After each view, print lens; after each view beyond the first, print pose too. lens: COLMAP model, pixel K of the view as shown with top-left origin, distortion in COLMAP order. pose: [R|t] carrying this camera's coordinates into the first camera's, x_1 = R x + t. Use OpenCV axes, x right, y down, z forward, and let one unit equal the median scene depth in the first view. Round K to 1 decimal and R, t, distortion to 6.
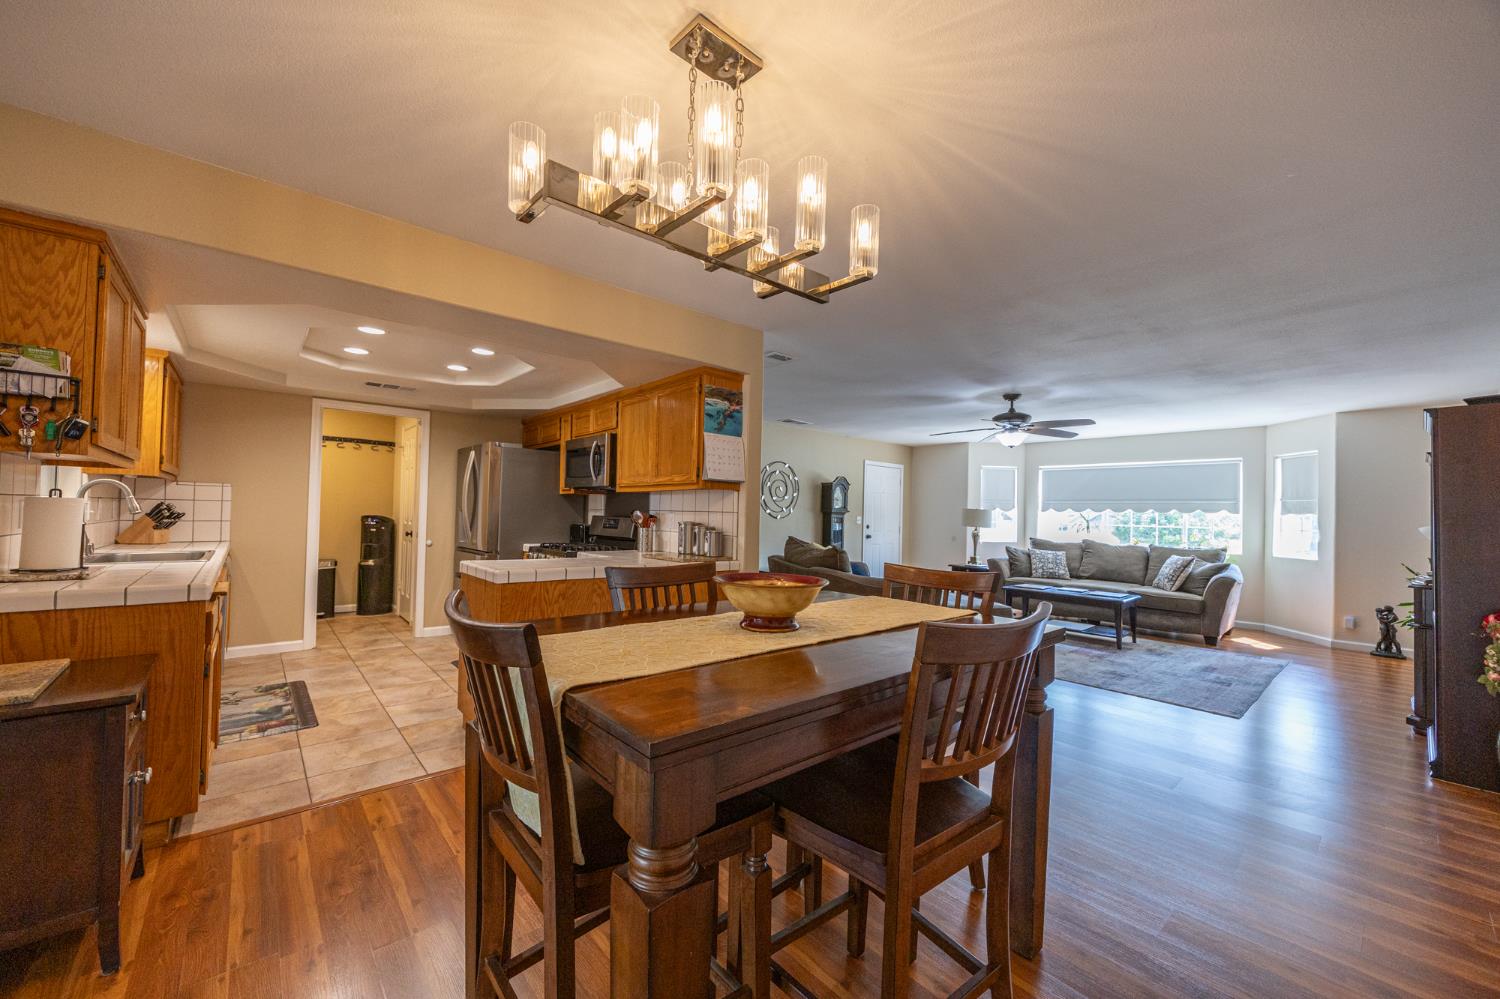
lens RADIAL K [[574.2, 0, 744.2], [0, 574.2, 502.3], [0, 0, 1]] dist [-0.000921, -0.000435]
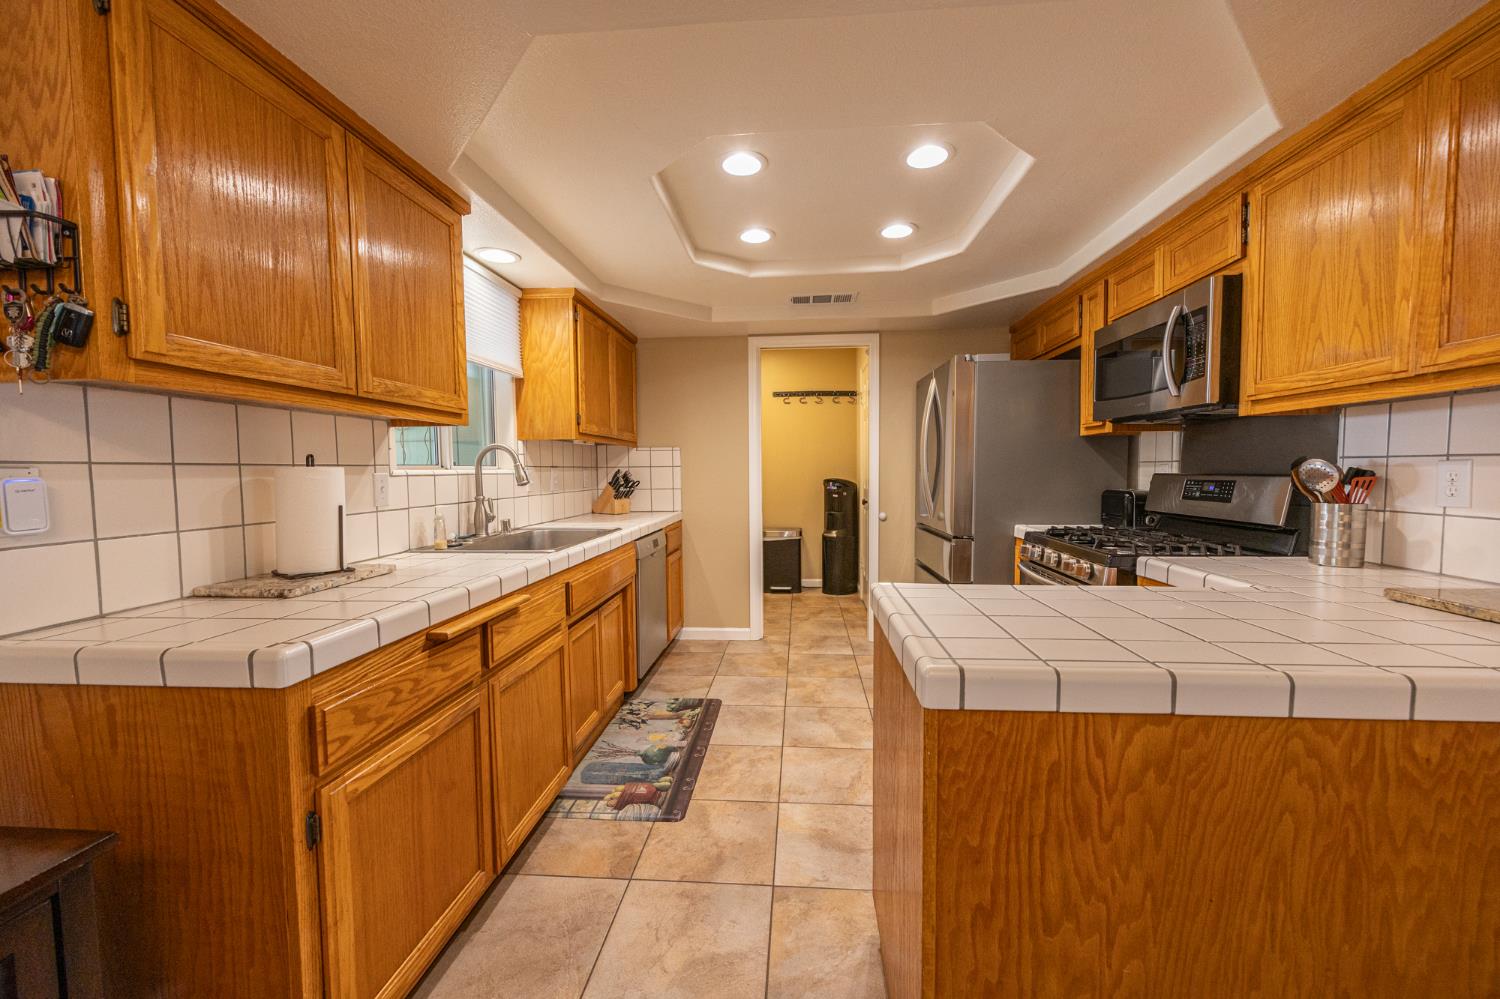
lens RADIAL K [[586.5, 0, 750.0], [0, 586.5, 499.5], [0, 0, 1]] dist [-0.001861, 0.000048]
pose [[0.701636, 0.008619, -0.712483, -0.177196], [0.038340, 0.998022, 0.049829, 0.008169], [0.711503, -0.062278, 0.699918, 0.466547]]
